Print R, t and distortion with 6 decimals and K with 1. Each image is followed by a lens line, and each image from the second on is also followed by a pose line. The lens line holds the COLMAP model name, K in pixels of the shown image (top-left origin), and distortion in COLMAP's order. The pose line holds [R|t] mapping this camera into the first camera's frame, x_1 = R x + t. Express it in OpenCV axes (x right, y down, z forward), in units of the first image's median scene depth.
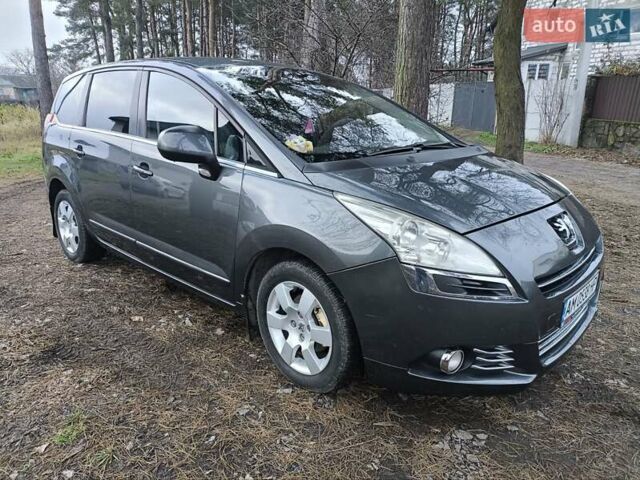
lens RADIAL K [[463.1, 0, 320.0], [0, 463.1, 240.0], [0, 0, 1]] dist [0.076329, -0.111104]
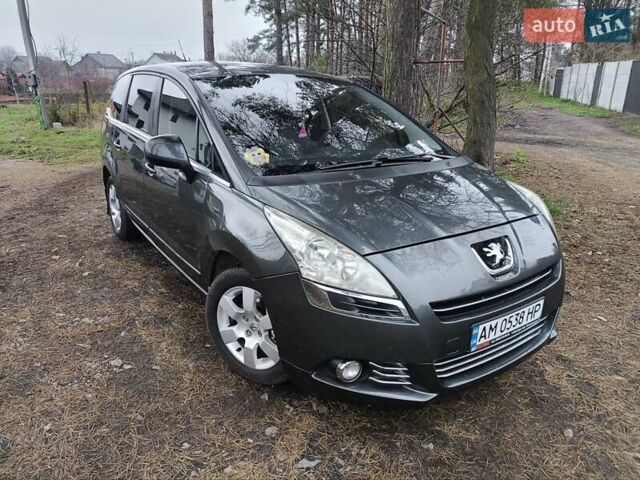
lens RADIAL K [[462.9, 0, 317.9], [0, 462.9, 240.7], [0, 0, 1]] dist [0.085561, -0.107113]
pose [[0.977556, 0.073133, -0.197577, 0.382680], [-0.063984, 0.996579, 0.052310, -0.088420], [0.200726, -0.038494, 0.978891, -0.054224]]
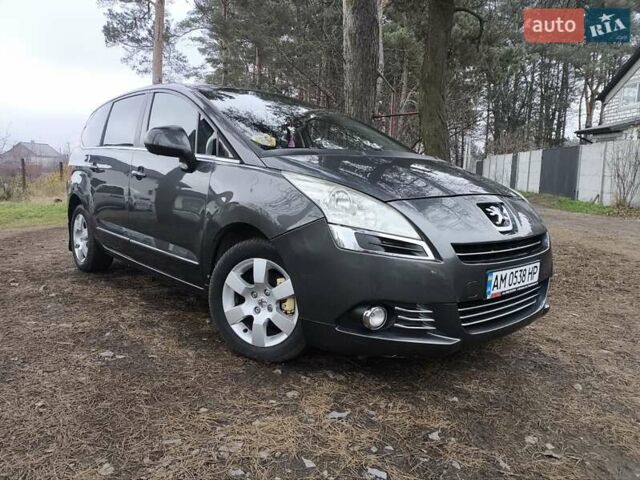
lens RADIAL K [[462.9, 0, 317.9], [0, 462.9, 240.7], [0, 0, 1]] dist [0.085561, -0.107113]
pose [[0.996306, 0.033154, -0.079214, 0.218447], [-0.044157, 0.988956, -0.141476, 0.228114], [0.073648, 0.144452, 0.986767, -0.093830]]
